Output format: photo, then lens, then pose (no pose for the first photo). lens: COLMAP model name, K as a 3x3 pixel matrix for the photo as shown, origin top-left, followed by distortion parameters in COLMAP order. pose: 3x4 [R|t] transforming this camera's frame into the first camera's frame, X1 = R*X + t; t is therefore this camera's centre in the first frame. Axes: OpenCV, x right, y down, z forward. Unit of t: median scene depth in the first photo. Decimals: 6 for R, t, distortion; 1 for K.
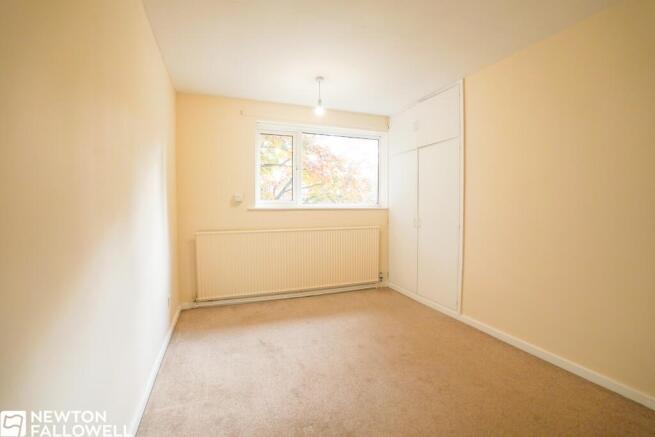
lens RADIAL K [[287.1, 0, 327.5], [0, 287.1, 218.5], [0, 0, 1]] dist [-0.047593, 0.000706]
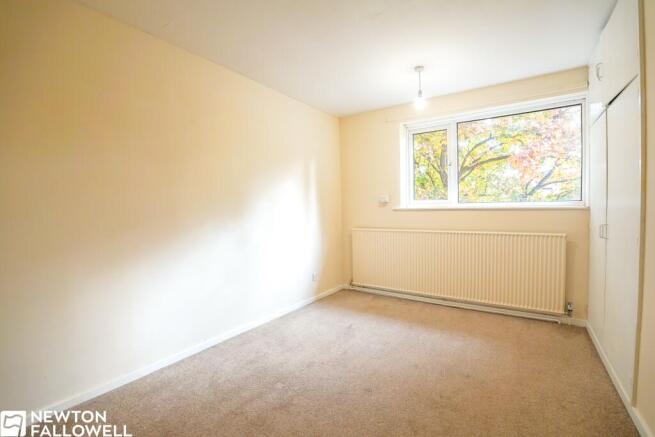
lens RADIAL K [[287.1, 0, 327.5], [0, 287.1, 218.5], [0, 0, 1]] dist [-0.047593, 0.000706]
pose [[0.565005, 0.020858, -0.824824, 0.485972], [-0.018875, 0.999746, 0.012352, -0.007639], [0.824871, 0.008590, 0.565255, 0.201498]]
